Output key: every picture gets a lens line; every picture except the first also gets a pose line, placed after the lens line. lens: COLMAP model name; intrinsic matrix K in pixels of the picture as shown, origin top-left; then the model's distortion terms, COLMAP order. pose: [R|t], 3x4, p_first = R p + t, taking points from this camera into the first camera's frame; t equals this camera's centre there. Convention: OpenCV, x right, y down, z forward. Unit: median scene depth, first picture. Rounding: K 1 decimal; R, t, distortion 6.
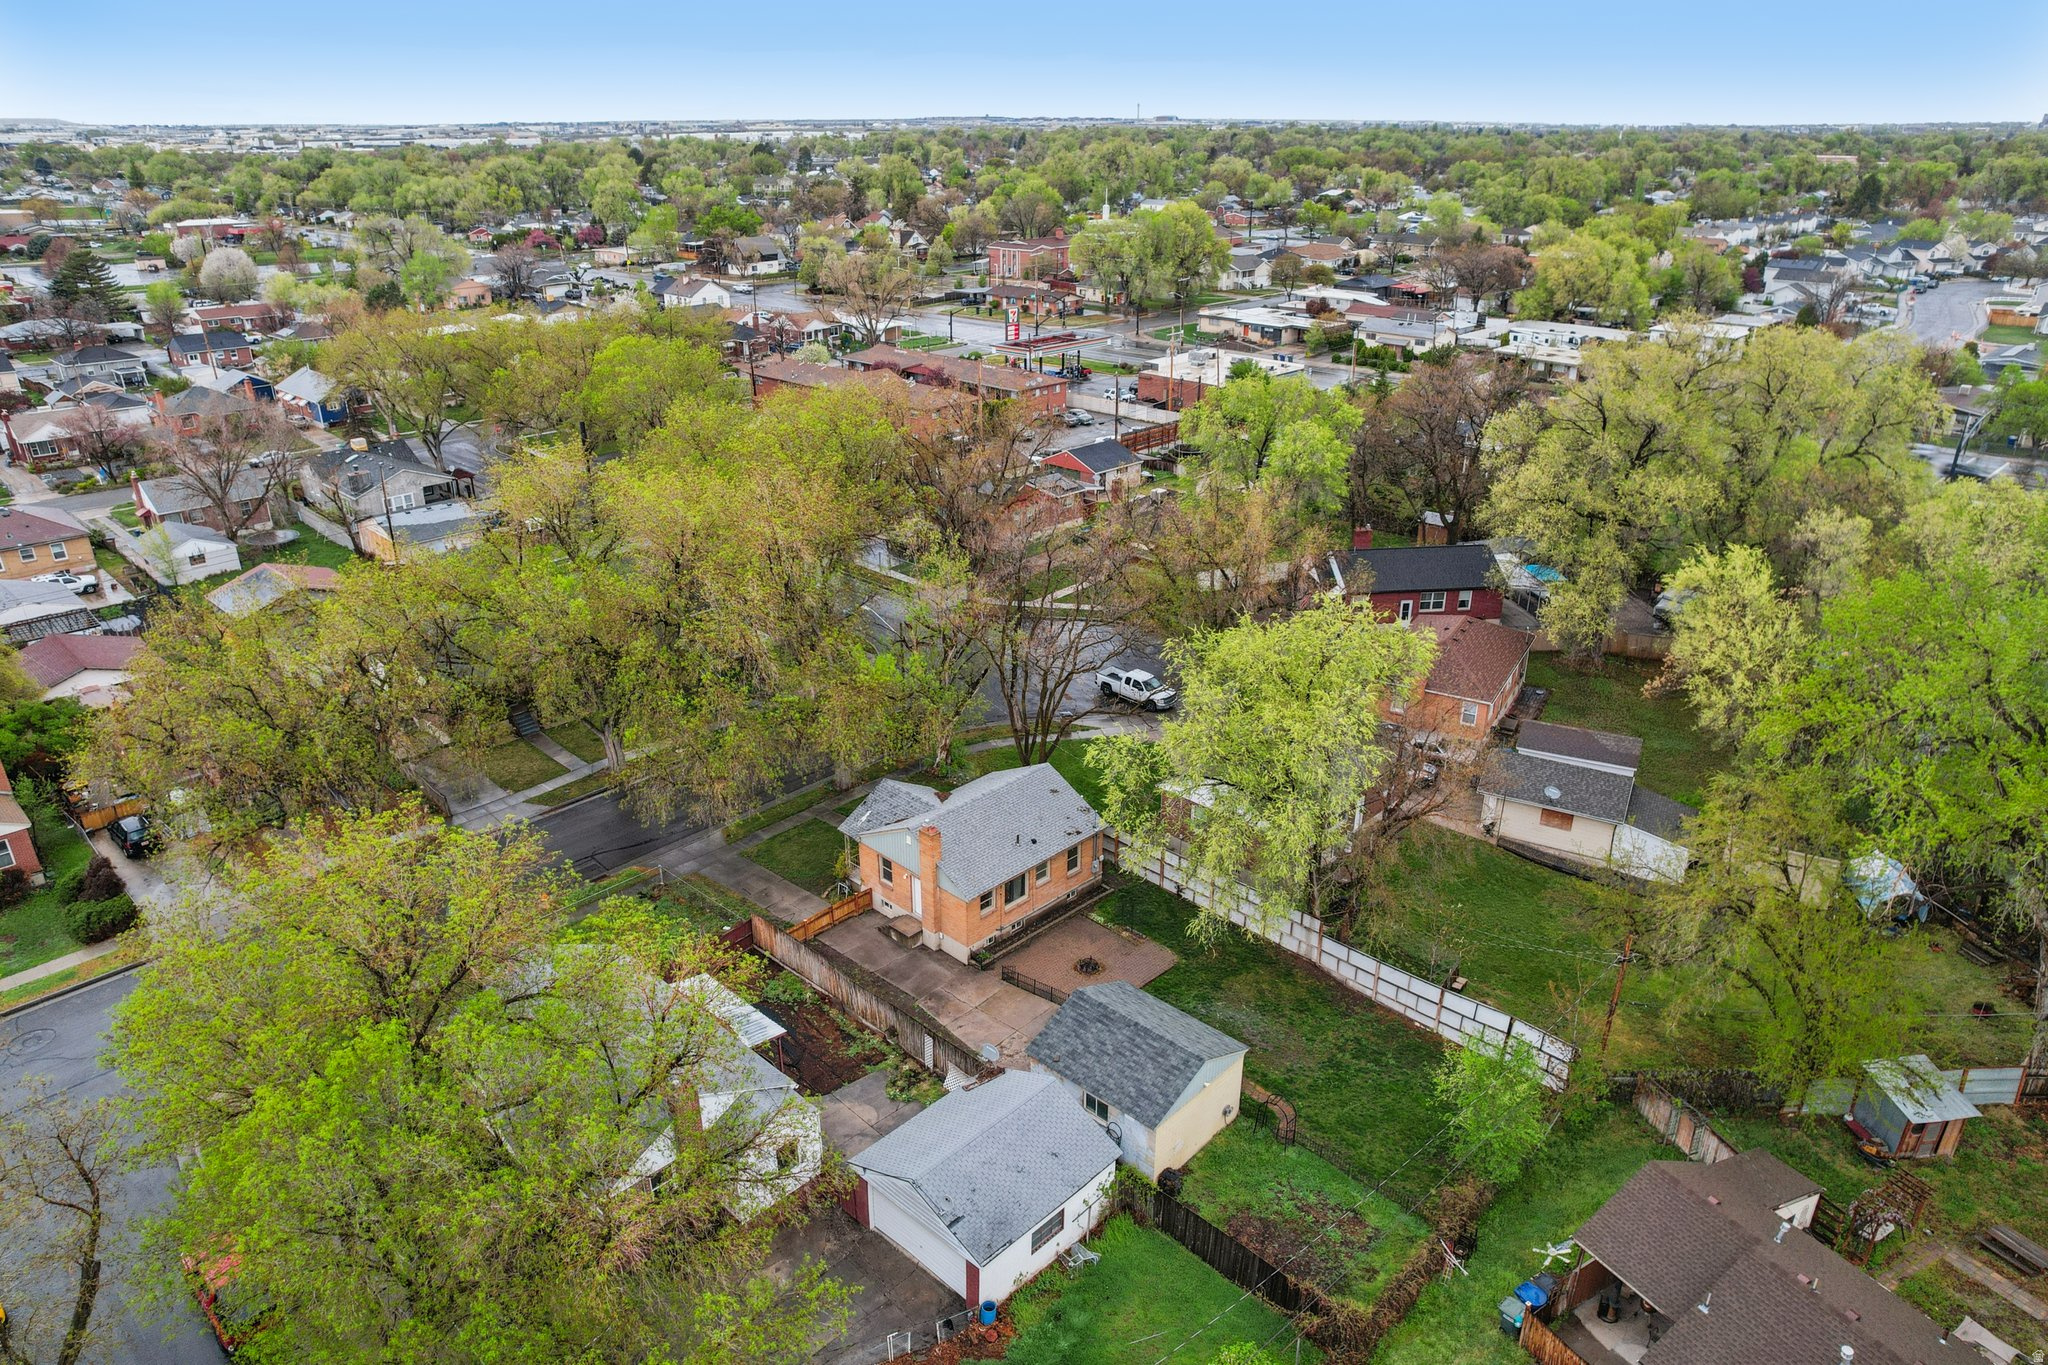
lens RADIAL K [[1327.4, 0, 1024.0], [0, 1327.4, 682.5], [0, 0, 1]] dist [-0.071214, 0.064814]
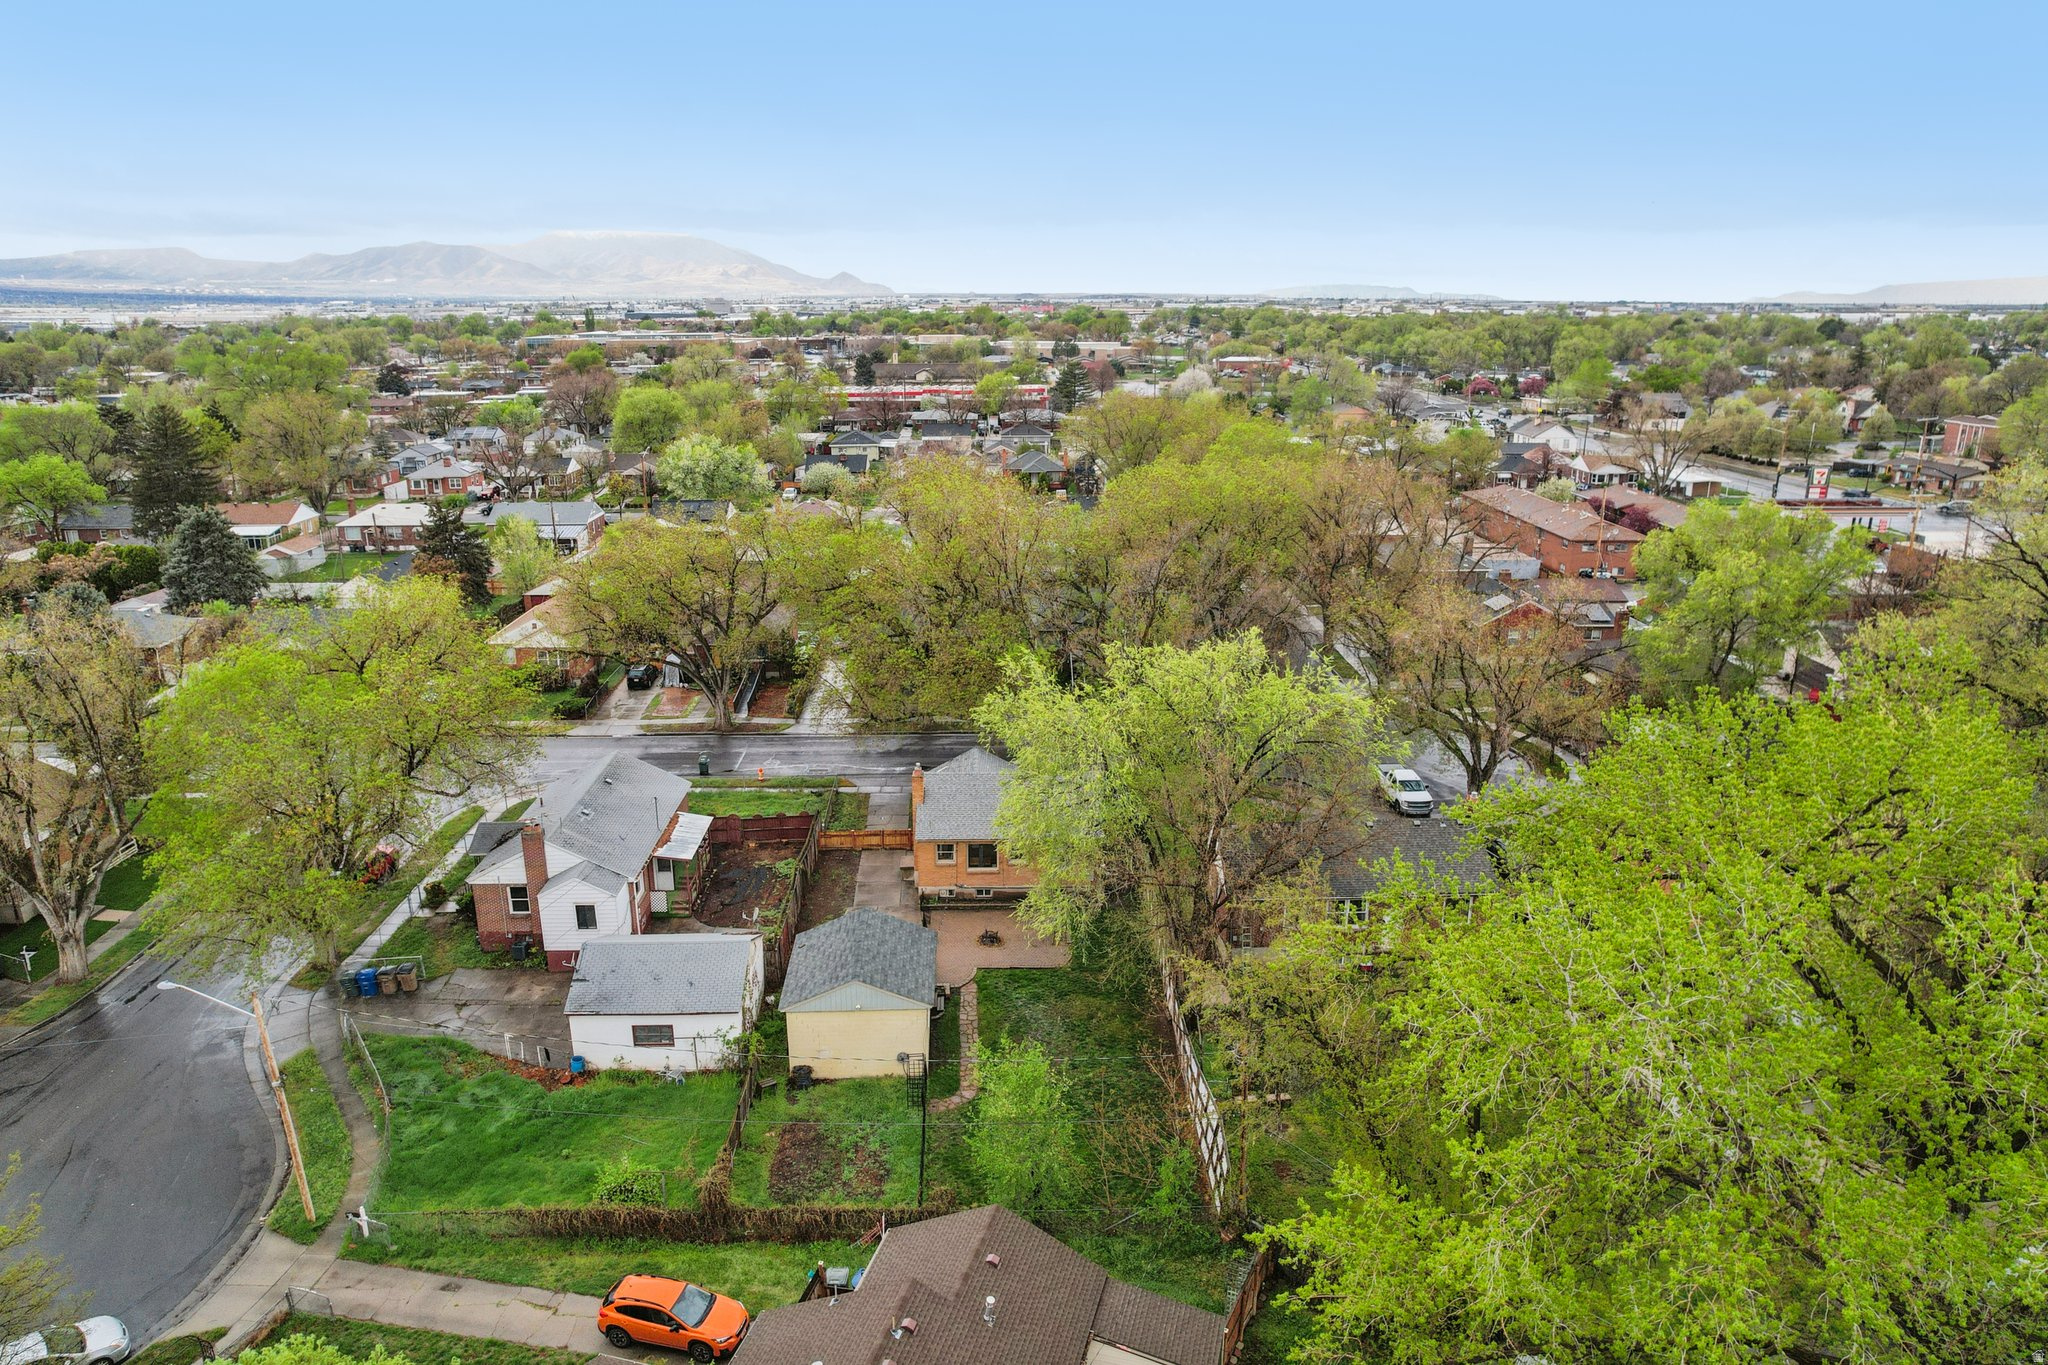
lens RADIAL K [[1327.4, 0, 1024.0], [0, 1327.4, 682.5], [0, 0, 1]] dist [-0.071214, 0.064814]
pose [[0.717267, 0.198753, -0.667851, 0.715607], [-0.278590, 0.960317, -0.013412, 0.027293], [0.638683, 0.195676, 0.744174, 0.199607]]
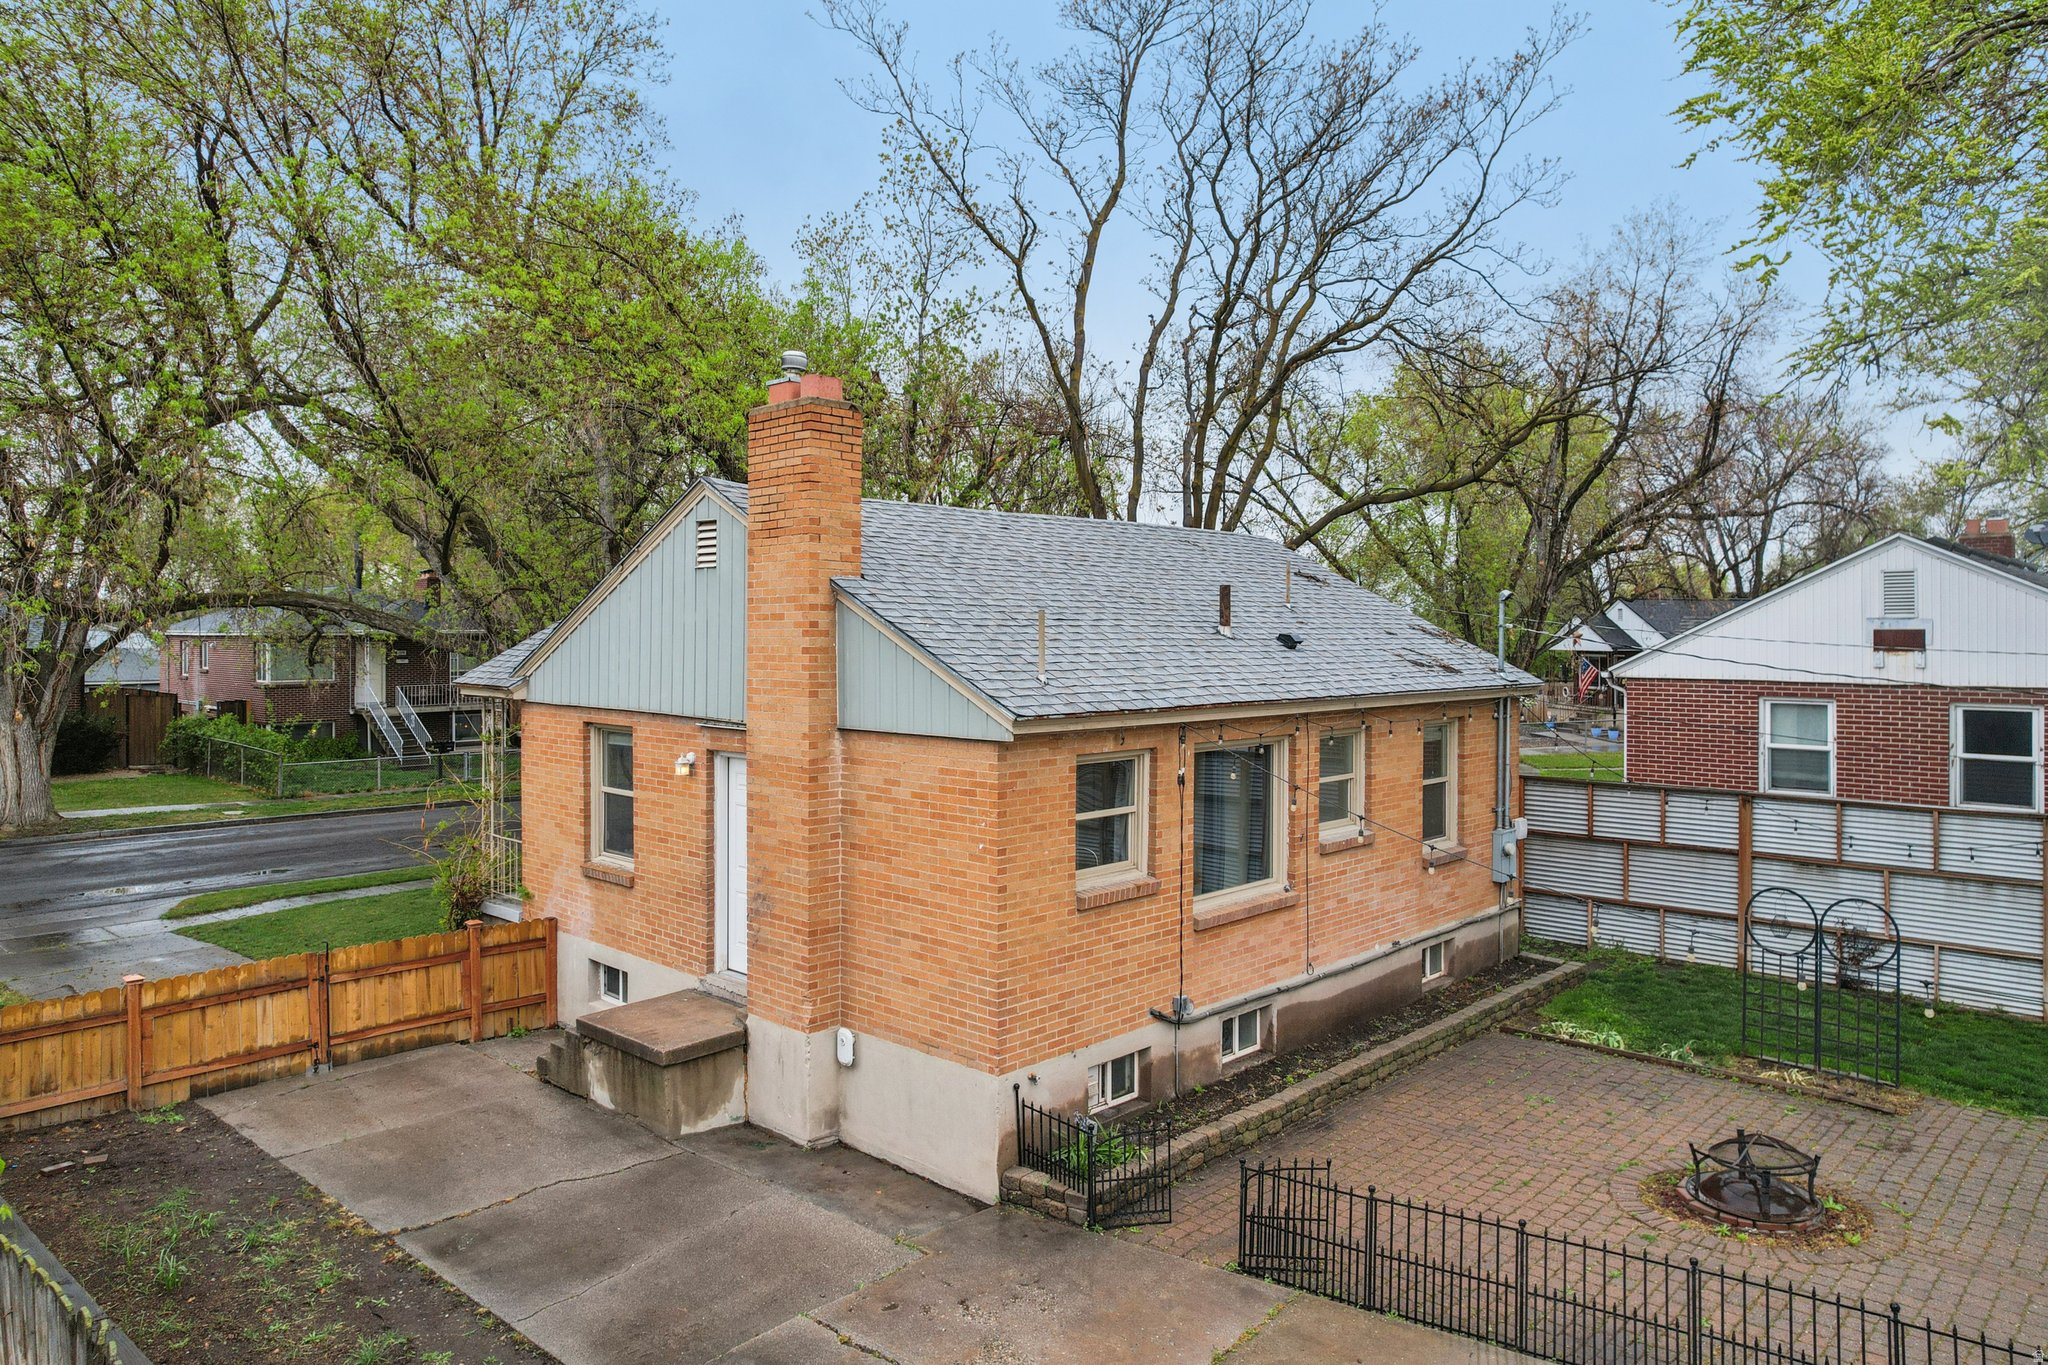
lens RADIAL K [[1331.4, 0, 1015.0], [0, 1331.4, 629.7], [0, 0, 1]] dist [-0.077390, 0.068246]
pose [[0.999847, 0.001873, 0.017374, -0.043424], [0.005306, 0.914766, -0.403949, 0.213530], [-0.016650, 0.403979, 0.914617, 0.821729]]
